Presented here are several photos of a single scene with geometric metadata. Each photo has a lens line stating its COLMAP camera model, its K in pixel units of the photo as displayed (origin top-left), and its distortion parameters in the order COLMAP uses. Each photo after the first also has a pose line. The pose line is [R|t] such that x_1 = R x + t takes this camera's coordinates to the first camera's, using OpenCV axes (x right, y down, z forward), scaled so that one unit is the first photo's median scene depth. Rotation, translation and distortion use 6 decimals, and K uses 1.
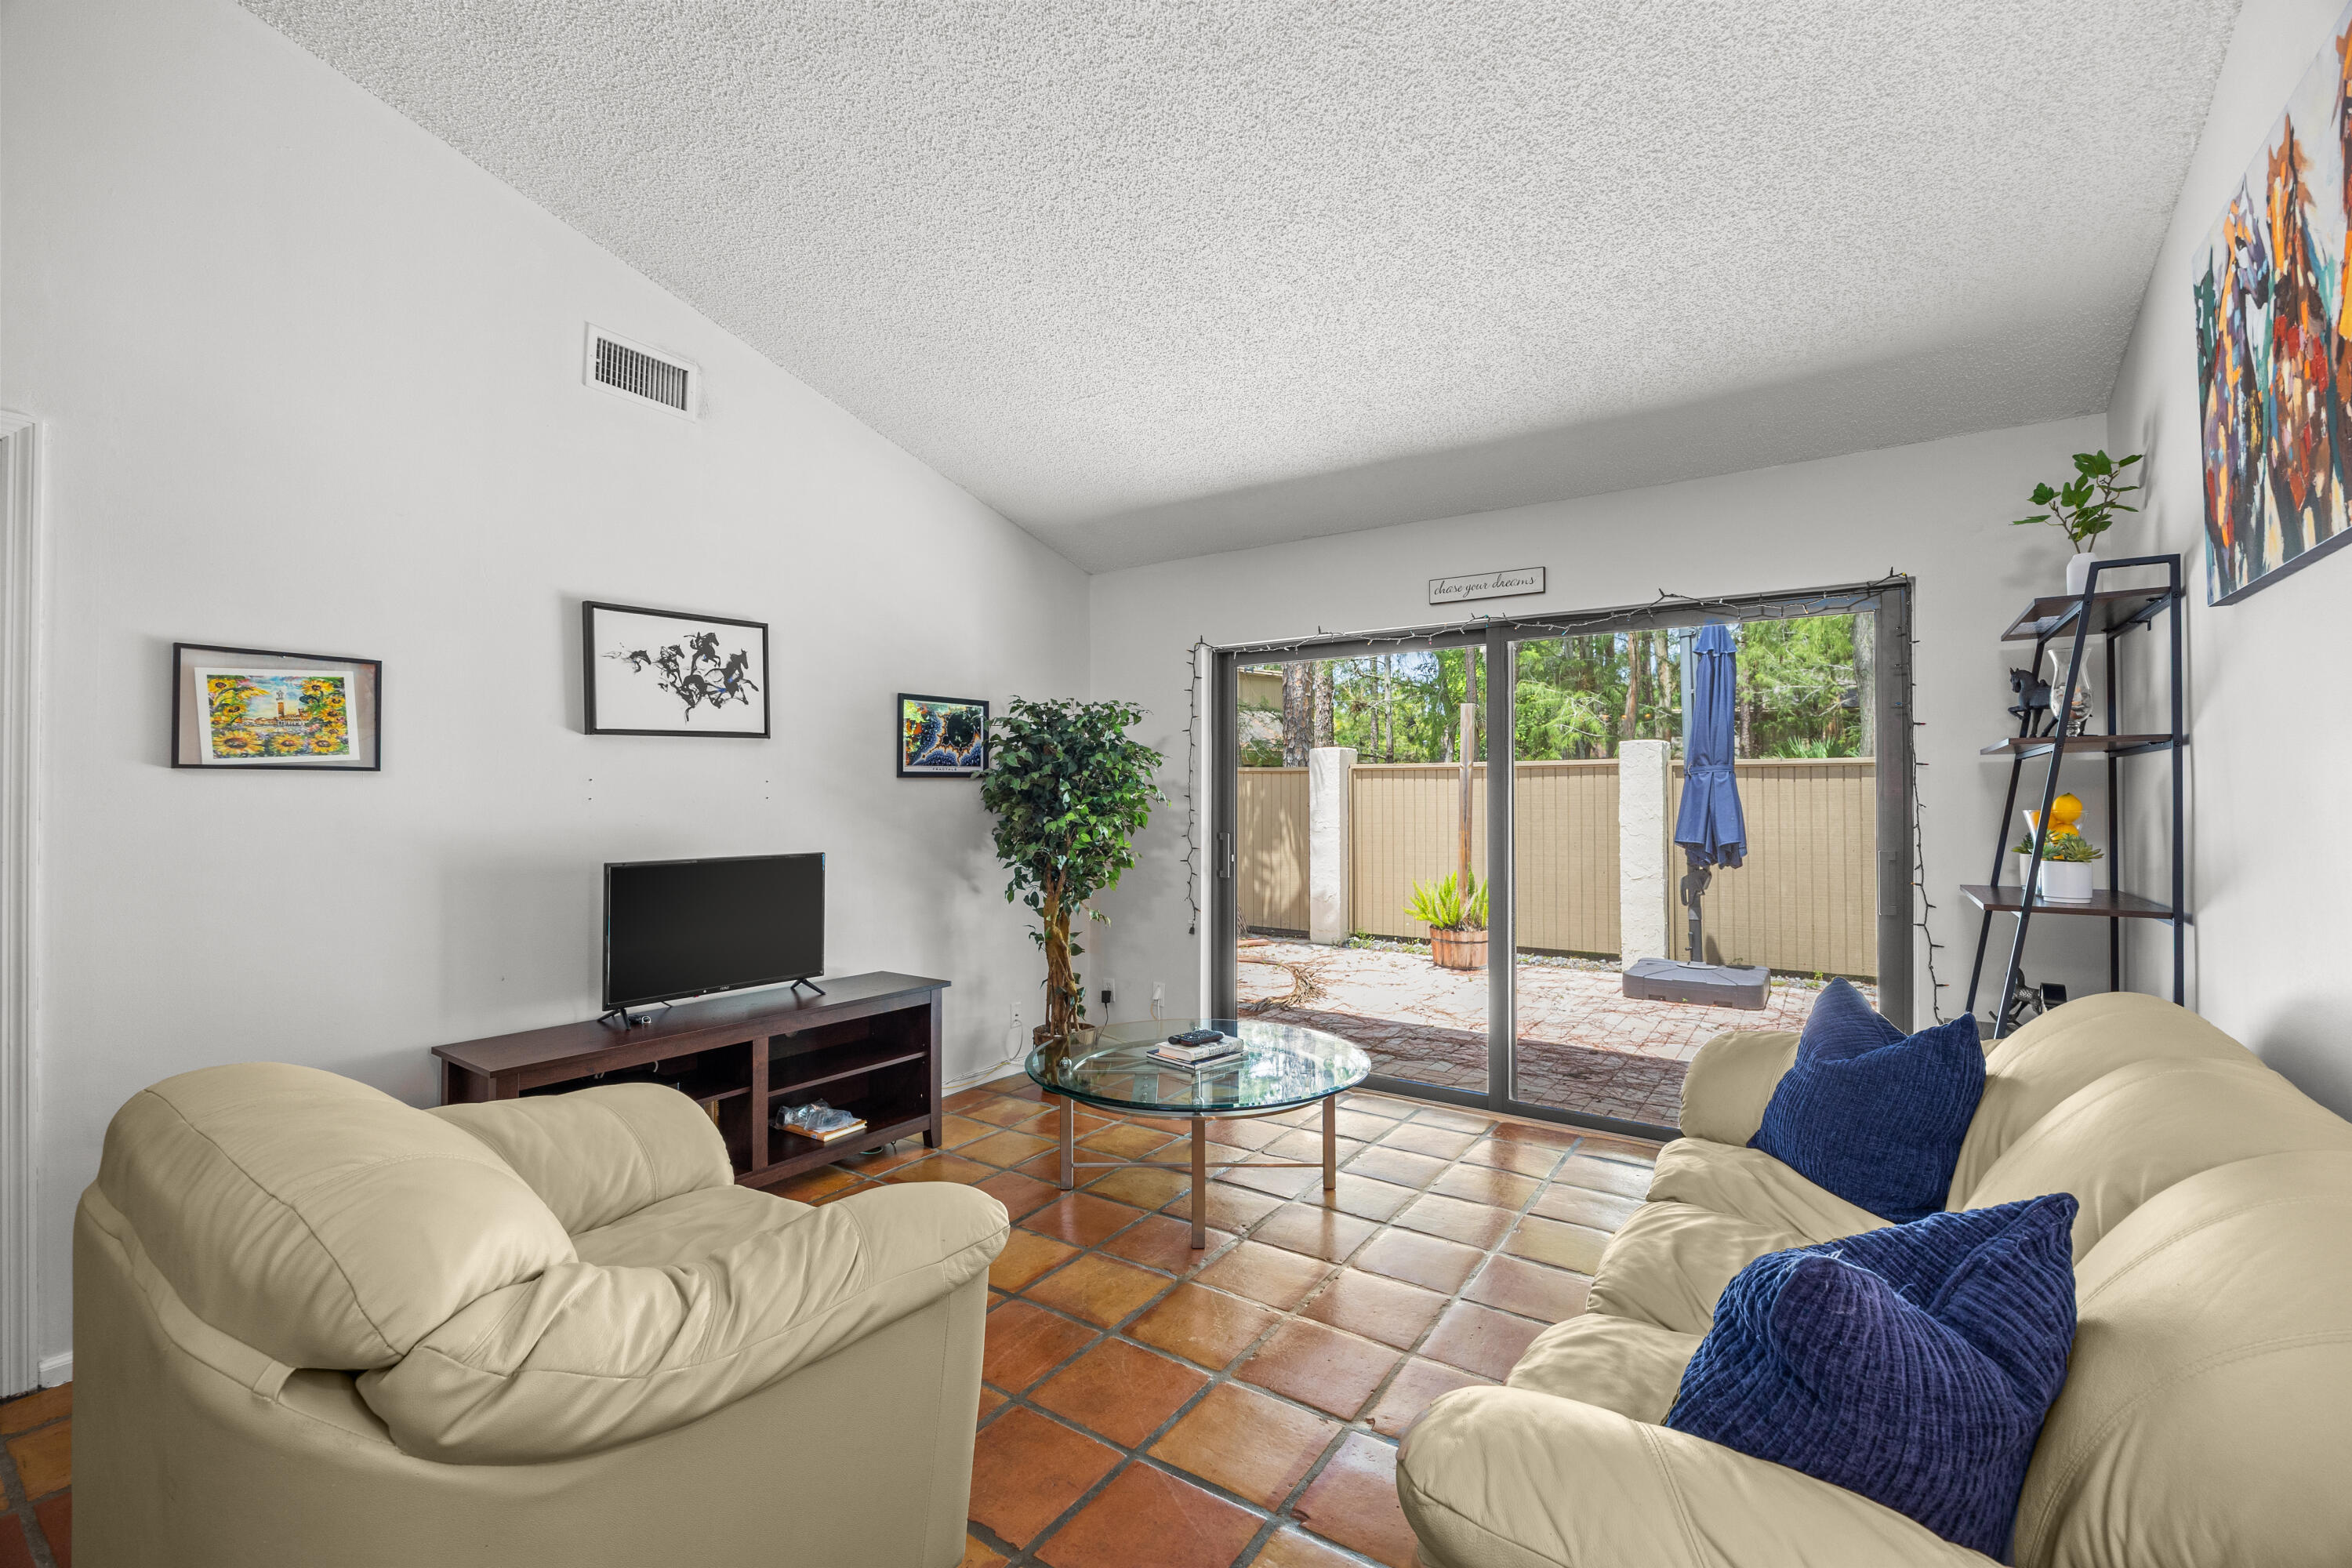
lens RADIAL K [[999.1, 0, 1174.1], [0, 999.1, 788.4], [0, 0, 1]] dist [-0.017831, -0.000171]
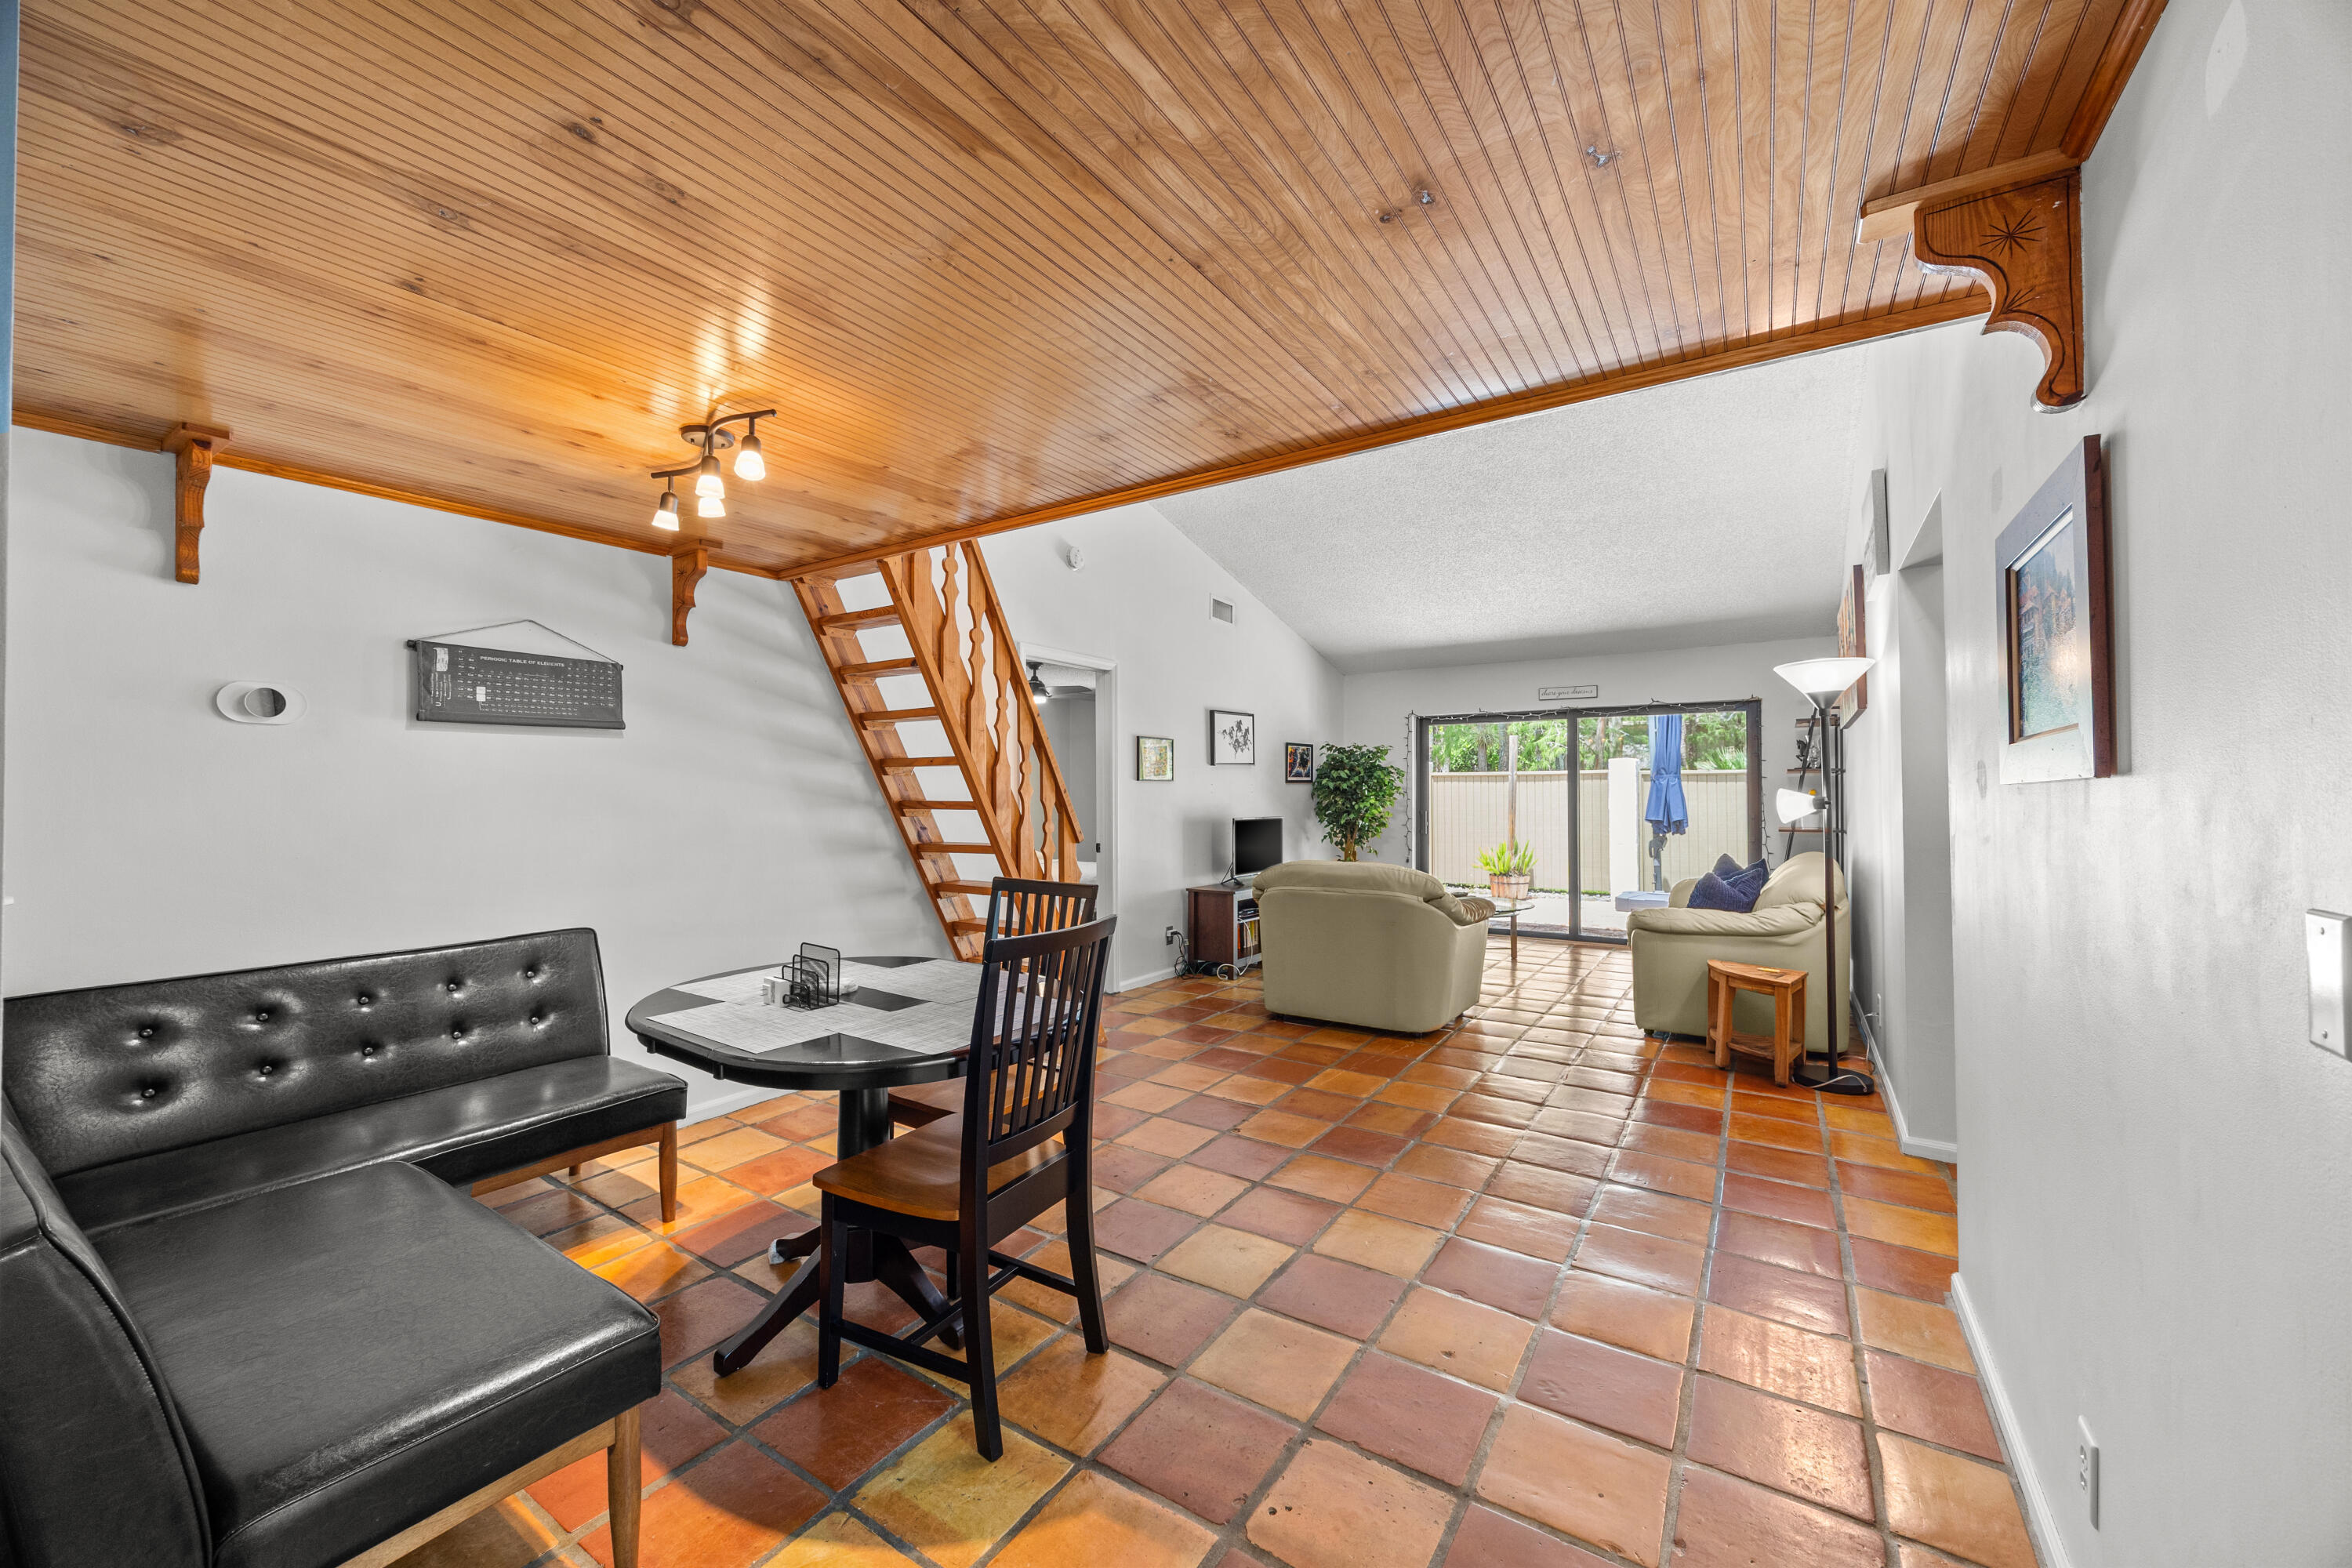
lens RADIAL K [[904.4, 0, 1181.7], [0, 904.4, 782.1], [0, 0, 1]] dist [-0.002221, 0.000174]
pose [[0.999844, -0.000307, 0.017677, -0.554369], [0.000426, 0.999977, -0.006736, 0.000421], [-0.017675, 0.006743, 0.999821, -0.928747]]
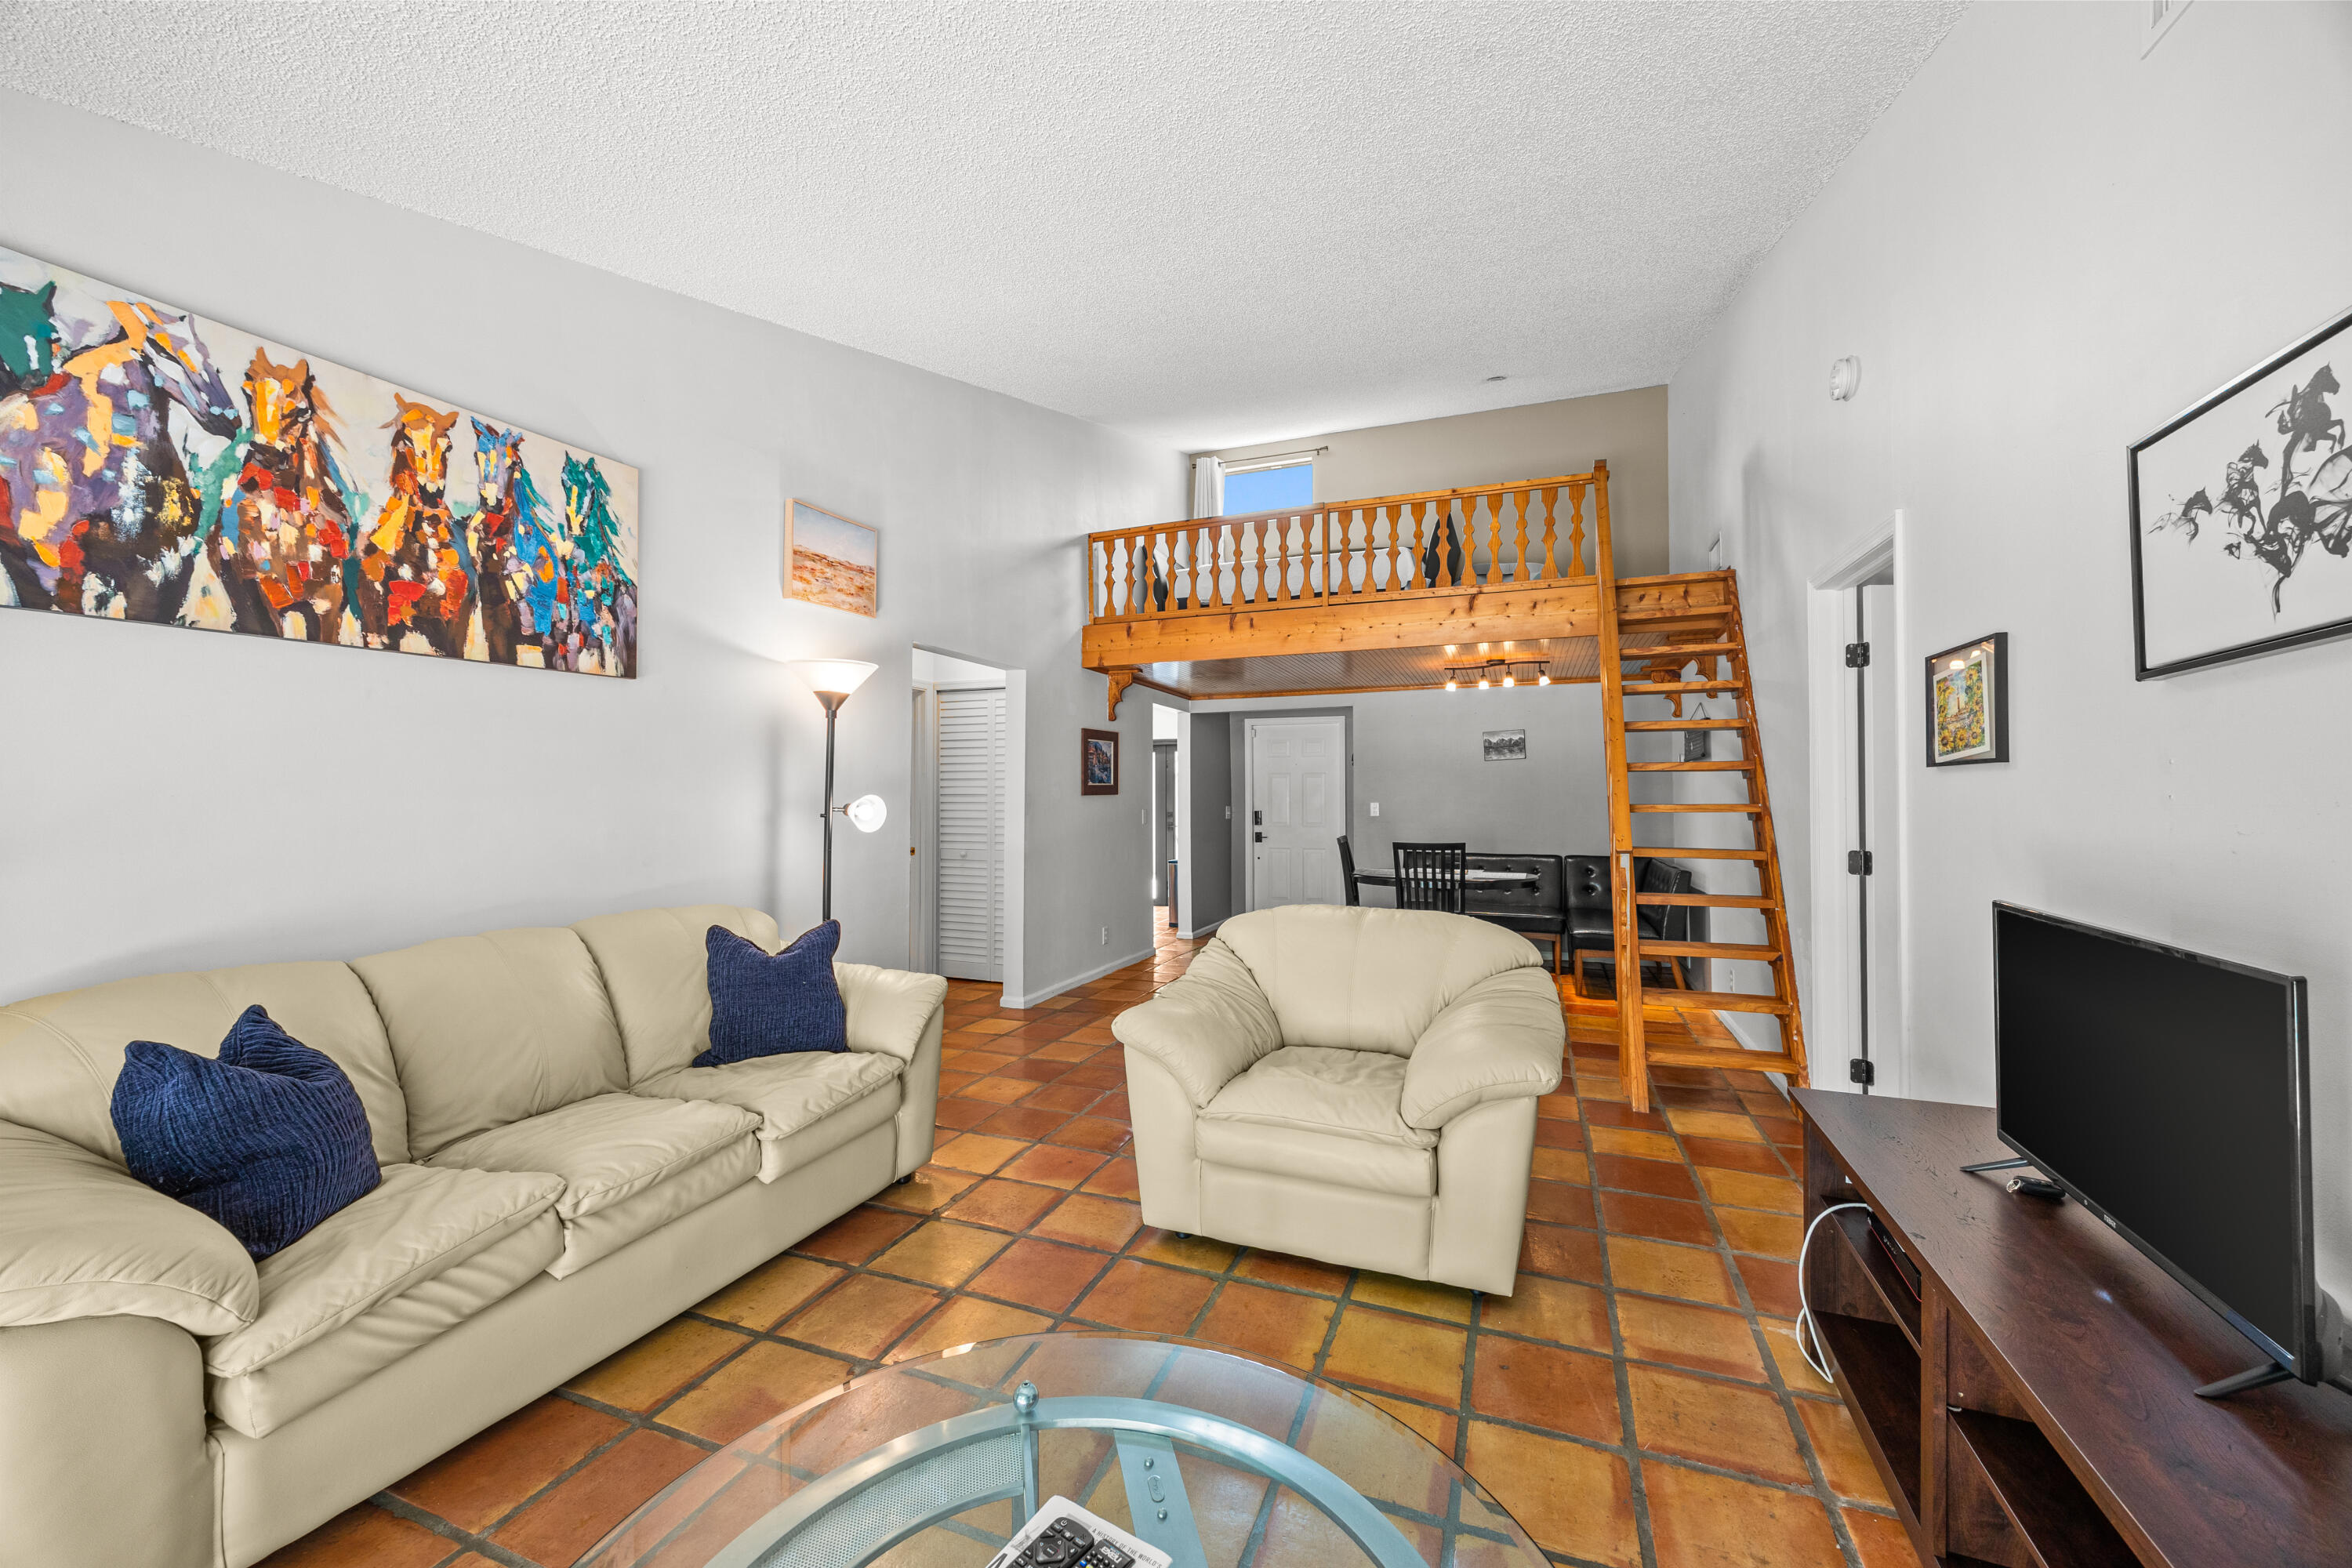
lens RADIAL K [[904.4, 0, 1173.0], [0, 904.4, 783.2], [0, 0, 1]] dist [-0.002221, 0.000174]
pose [[-0.976779, -0.004681, -0.214197, 0.037874], [-0.001343, 0.999875, -0.015726, 0.009046], [0.214244, -0.015074, -0.976664, 1.081716]]
